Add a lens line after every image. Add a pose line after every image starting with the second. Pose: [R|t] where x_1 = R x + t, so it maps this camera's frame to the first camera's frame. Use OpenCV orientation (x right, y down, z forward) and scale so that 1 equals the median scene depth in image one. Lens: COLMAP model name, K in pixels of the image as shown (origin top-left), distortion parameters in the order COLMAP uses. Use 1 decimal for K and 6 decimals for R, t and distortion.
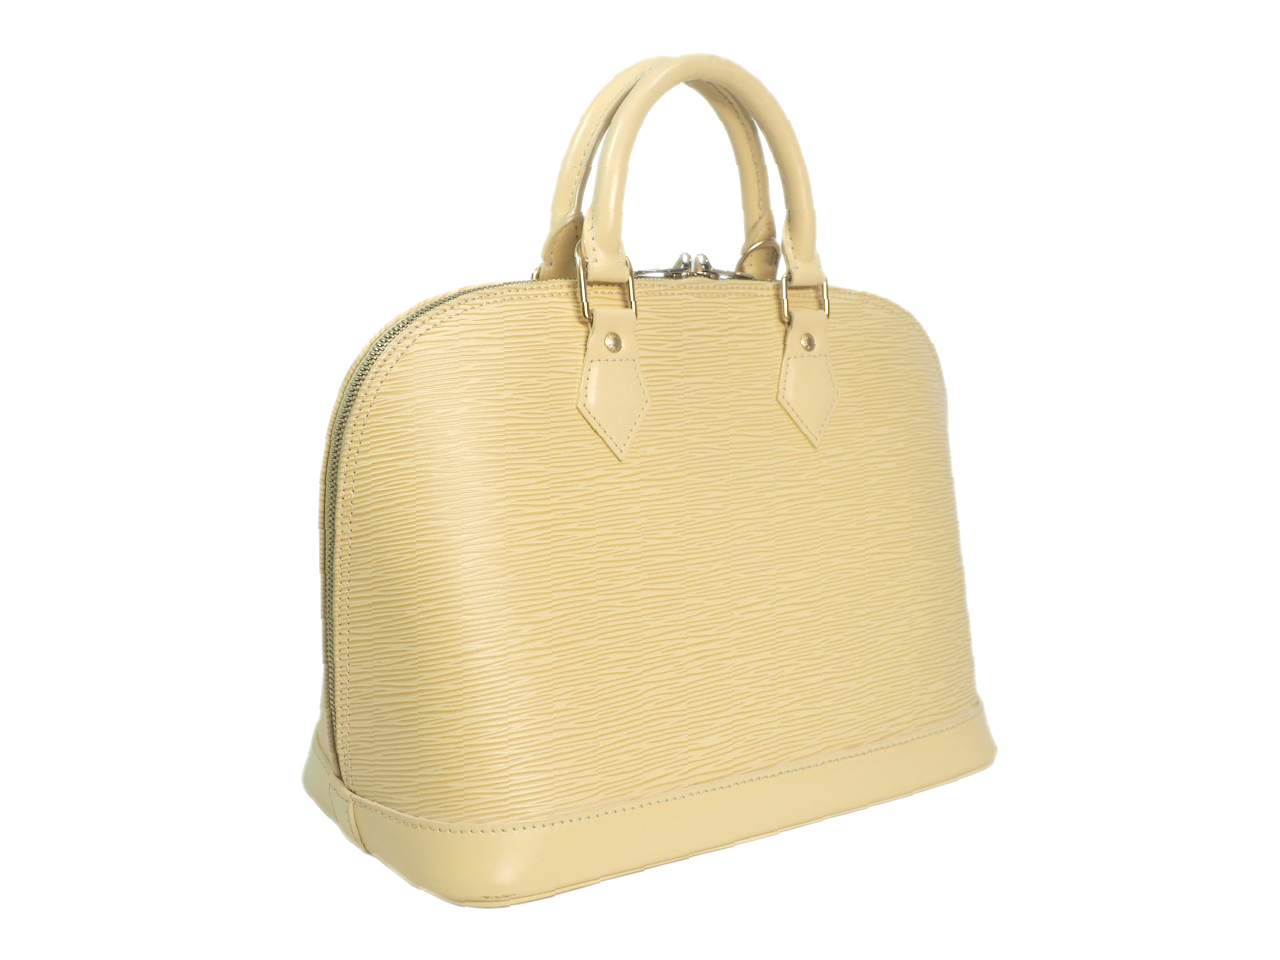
lens RADIAL K [[1221.8, 0, 640.0], [0, 1221.8, 480.0], [0, 0, 1]] dist [0.004839, 0.000435]
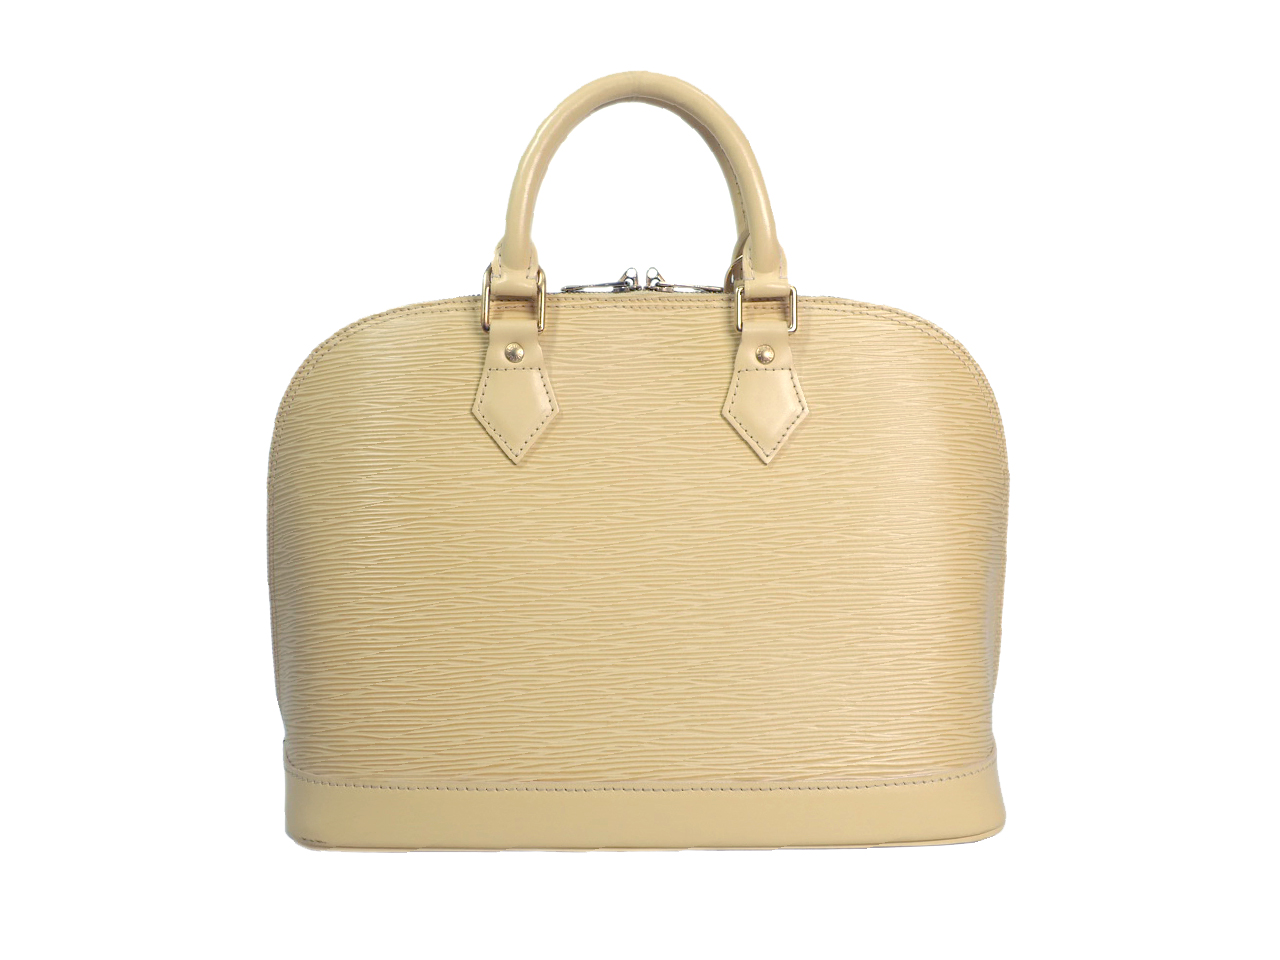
lens RADIAL K [[950.1, 0, 640.0], [0, 950.1, 480.0], [0, 0, 1]] dist [0.005811, 0.001763]
pose [[0.857732, 0.078993, -0.507993, 0.455196], [-0.068072, 0.996875, 0.040075, -0.039356], [0.509571, 0.000206, 0.860429, 0.312192]]
